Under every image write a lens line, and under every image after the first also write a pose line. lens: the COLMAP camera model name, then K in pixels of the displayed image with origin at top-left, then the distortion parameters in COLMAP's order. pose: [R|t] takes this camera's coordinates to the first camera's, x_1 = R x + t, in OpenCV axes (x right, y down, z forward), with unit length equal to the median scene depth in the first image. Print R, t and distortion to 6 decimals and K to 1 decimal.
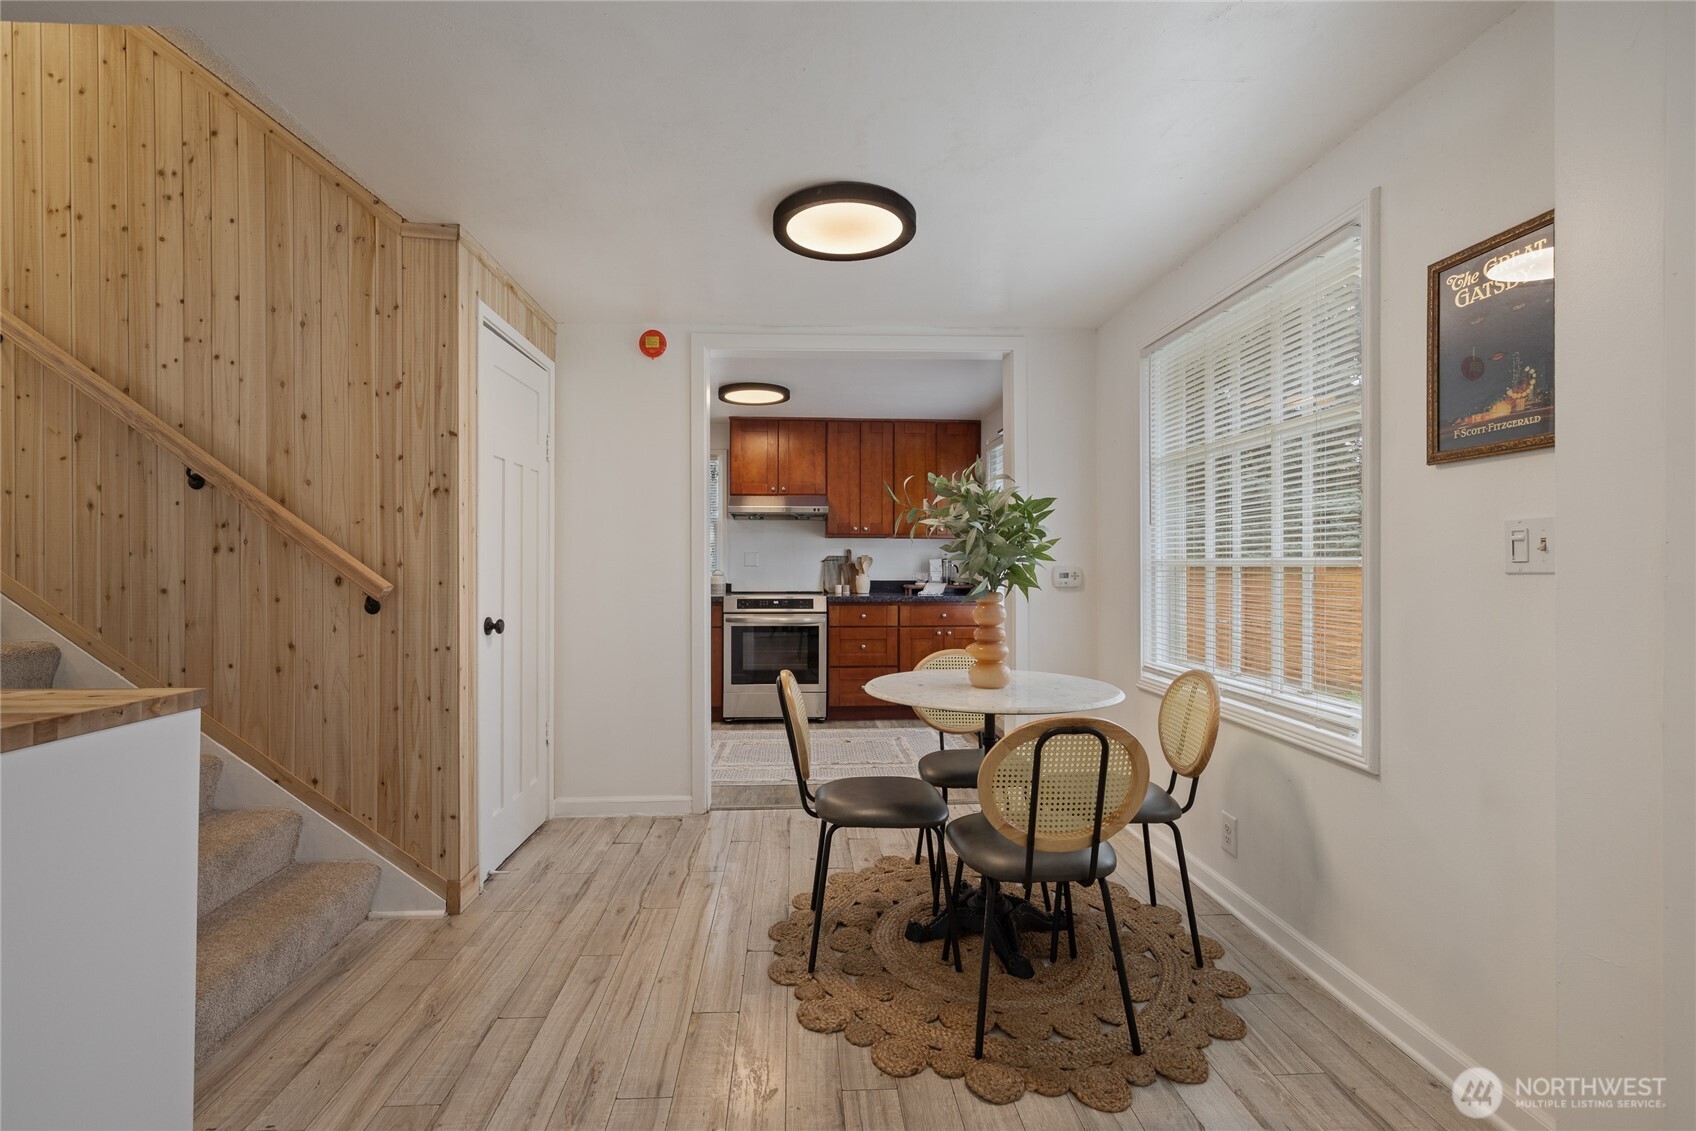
lens RADIAL K [[732.0, 0, 823.9], [0, 732.0, 559.1], [0, 0, 1]] dist [0.002174, 0.000957]
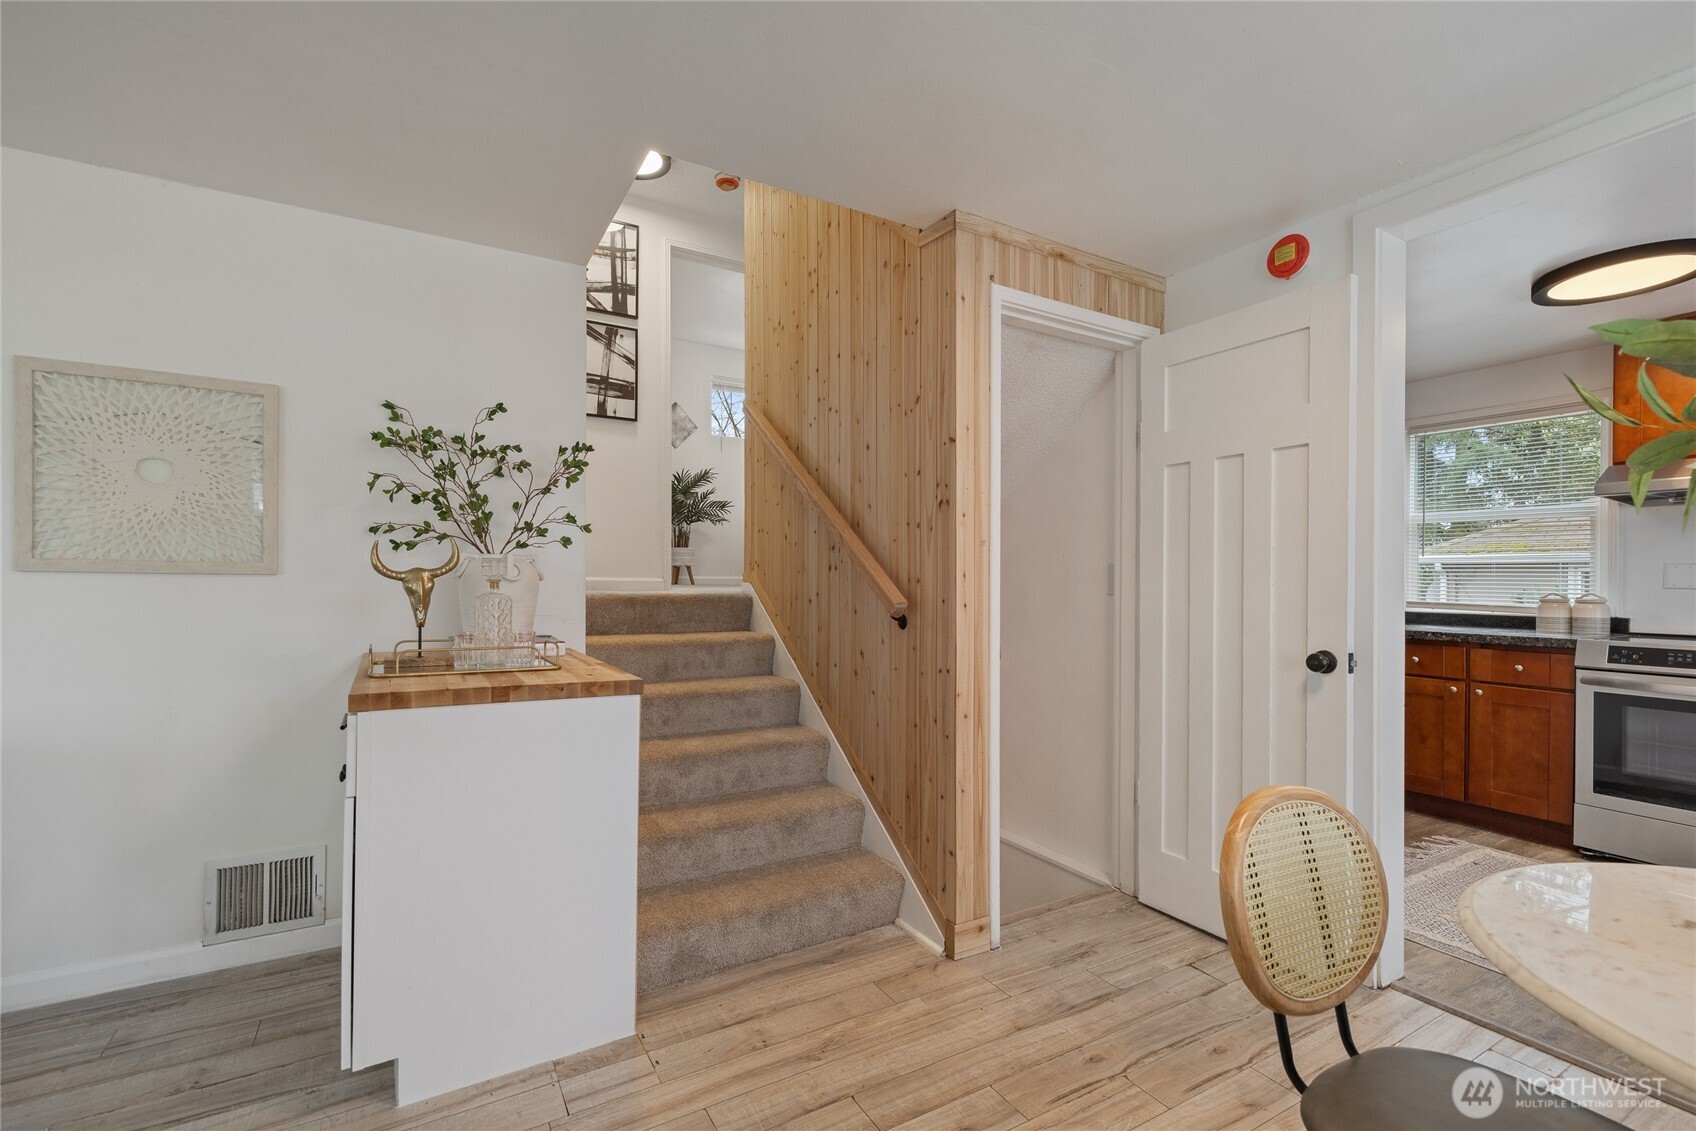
lens RADIAL K [[732.0, 0, 819.7], [0, 732.0, 582.2], [0, 0, 1]] dist [0.002174, 0.000957]
pose [[0.456023, 0.005361, -0.889952, 0.241850], [0.000958, 0.999978, 0.006515, 0.002460], [0.889967, -0.003824, 0.456008, 0.430080]]
